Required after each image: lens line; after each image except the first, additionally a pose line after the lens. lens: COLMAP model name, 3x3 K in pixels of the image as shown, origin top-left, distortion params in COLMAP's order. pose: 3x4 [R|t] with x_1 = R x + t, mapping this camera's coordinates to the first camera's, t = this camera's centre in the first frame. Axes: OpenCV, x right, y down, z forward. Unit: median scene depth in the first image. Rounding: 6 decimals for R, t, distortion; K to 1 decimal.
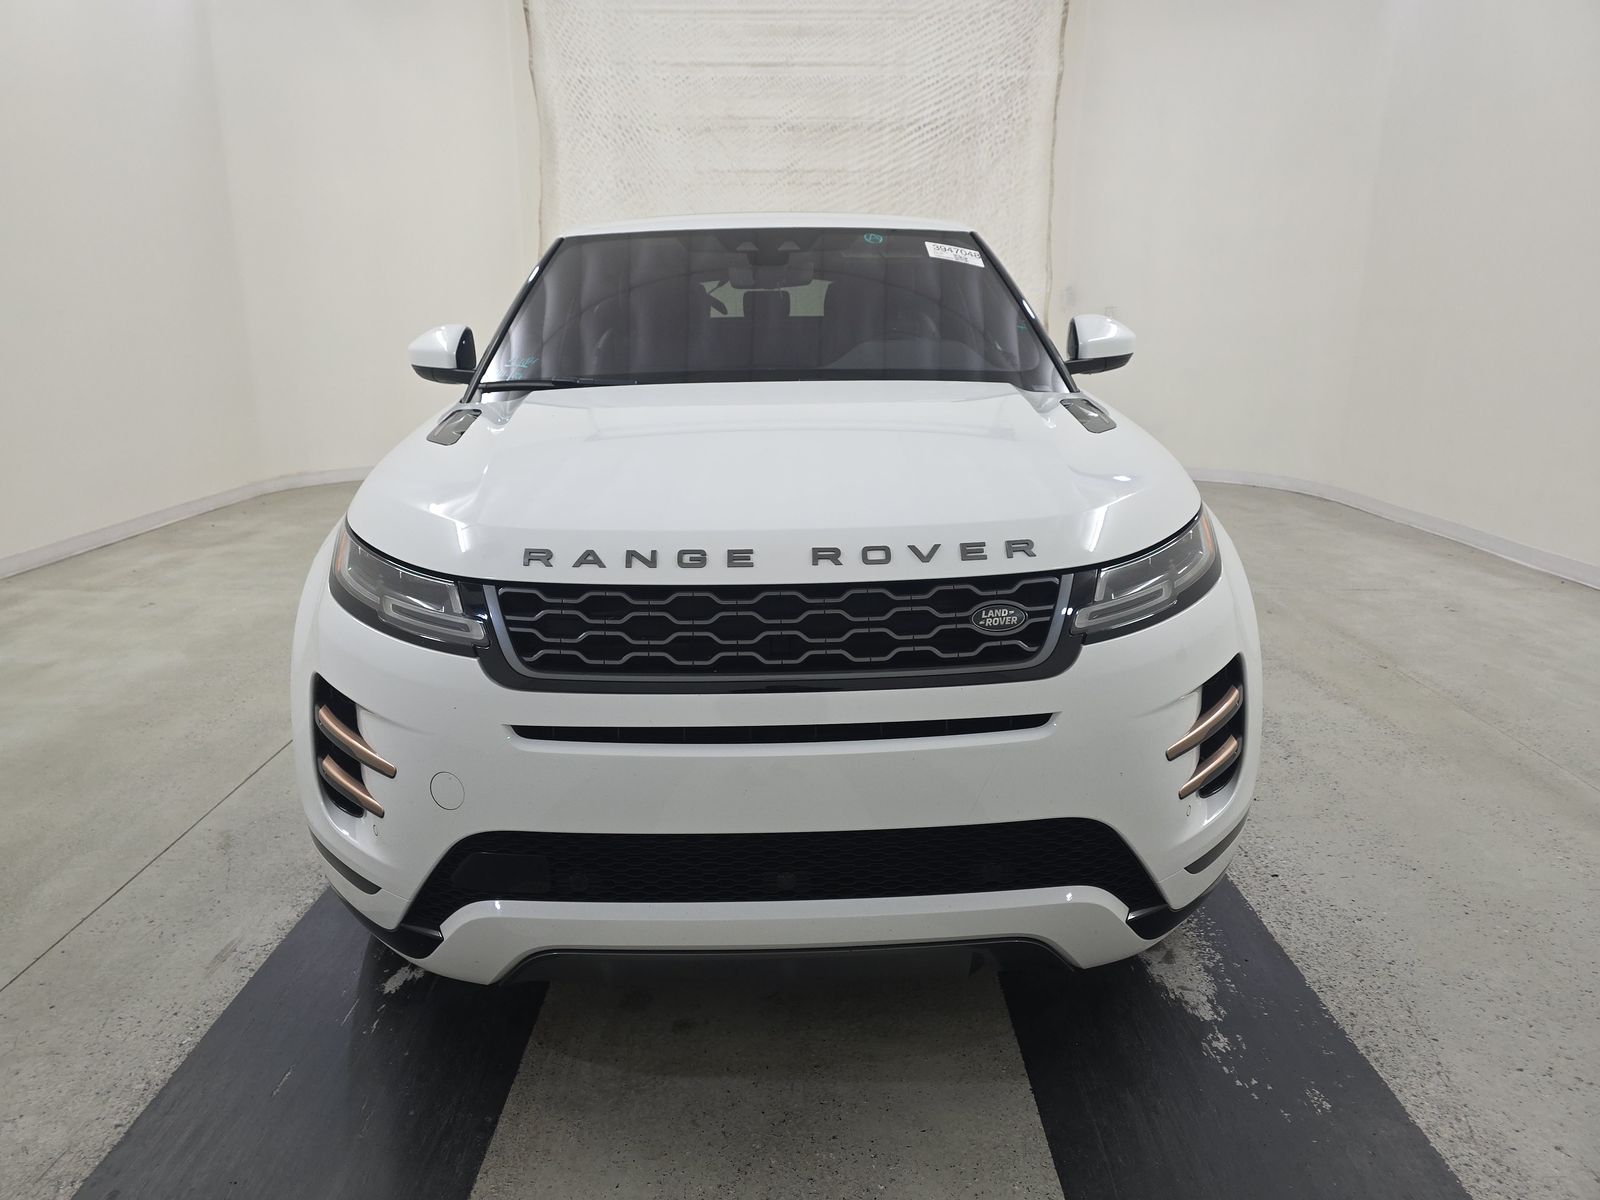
lens RADIAL K [[1047.7, 0, 800.5], [0, 1047.7, 605.0], [0, 0, 1]] dist [0.036739, -0.029534]
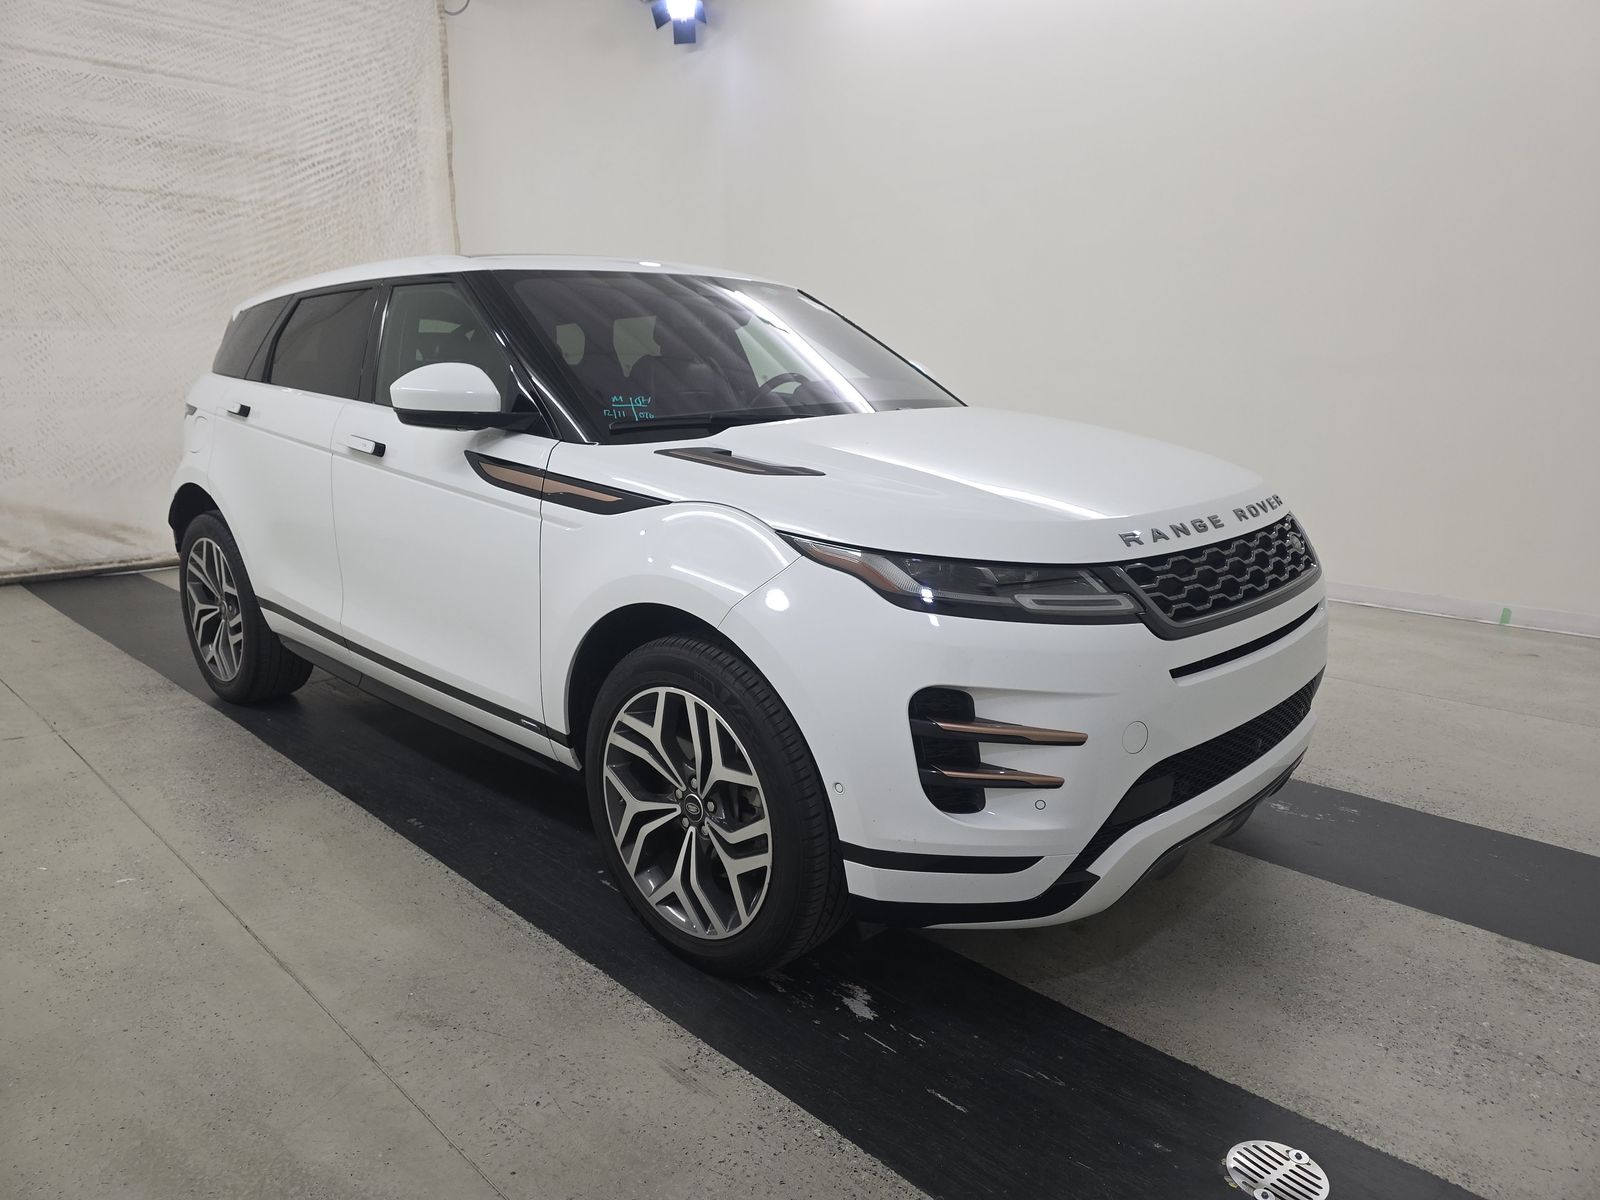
lens RADIAL K [[1047.7, 0, 796.3], [0, 1047.7, 596.9], [0, 0, 1]] dist [0.036739, -0.029534]
pose [[0.706802, -0.148013, 0.691753, -0.291971], [0.186269, 0.982298, 0.019859, -0.015979], [-0.682447, 0.114815, 0.721861, 0.077547]]
